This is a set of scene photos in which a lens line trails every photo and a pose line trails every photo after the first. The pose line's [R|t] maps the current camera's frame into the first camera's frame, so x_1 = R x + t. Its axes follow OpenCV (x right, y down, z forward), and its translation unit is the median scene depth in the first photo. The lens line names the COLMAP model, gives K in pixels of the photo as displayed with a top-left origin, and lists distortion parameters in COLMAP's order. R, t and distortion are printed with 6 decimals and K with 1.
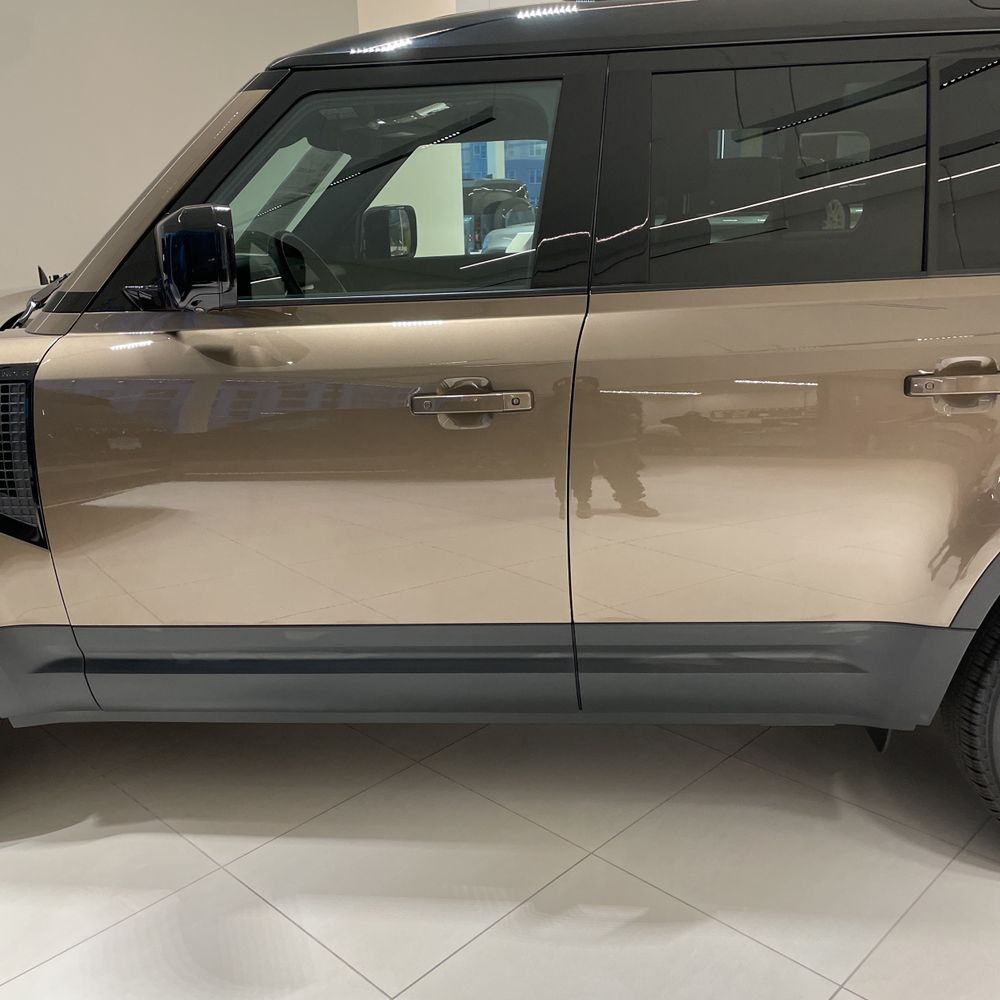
lens RADIAL K [[1022.2, 0, 498.9], [0, 1022.2, 518.0], [0, 0, 1]] dist [0.188622, -0.425595]
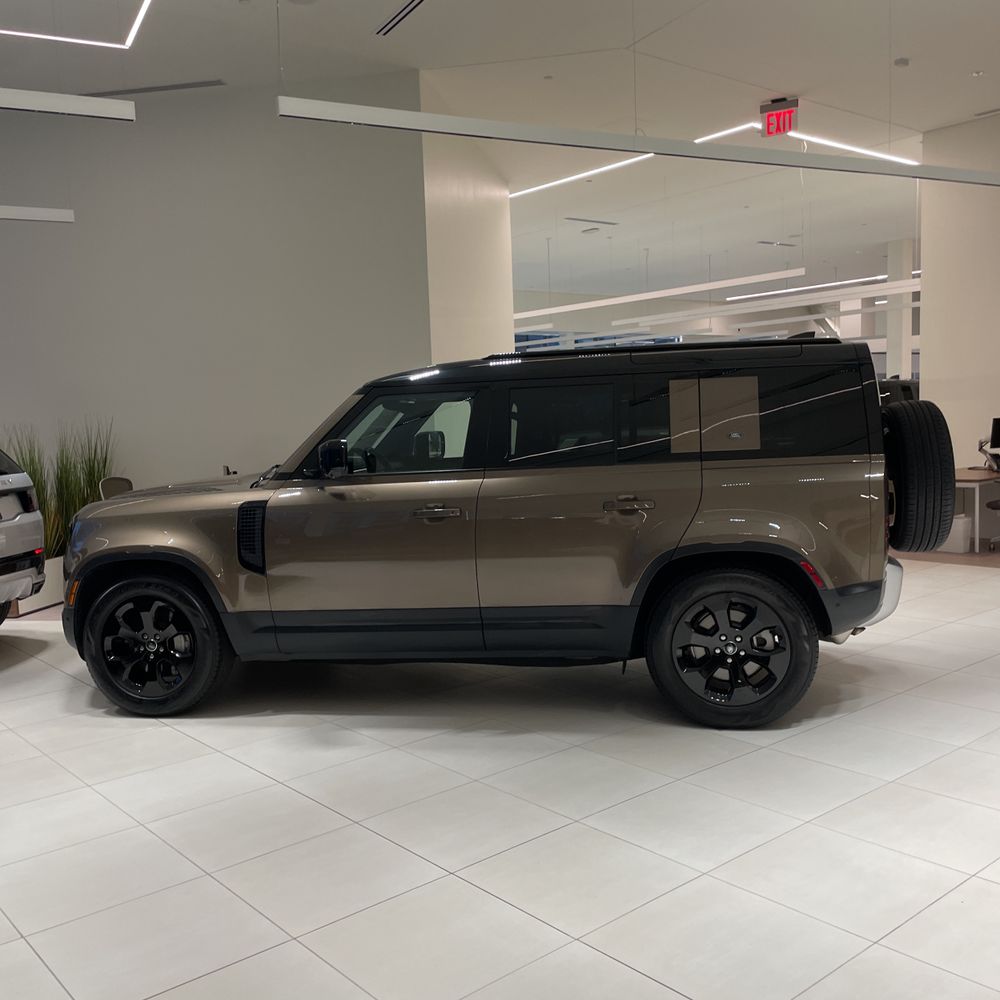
lens RADIAL K [[1022.2, 0, 498.9], [0, 1022.2, 518.0], [0, 0, 1]] dist [0.188622, -0.425595]
pose [[0.995390, 0.000831, -0.095904, 0.338181], [-0.018769, 0.982316, -0.186289, 0.336556], [0.094054, 0.187231, 0.977803, -1.324677]]
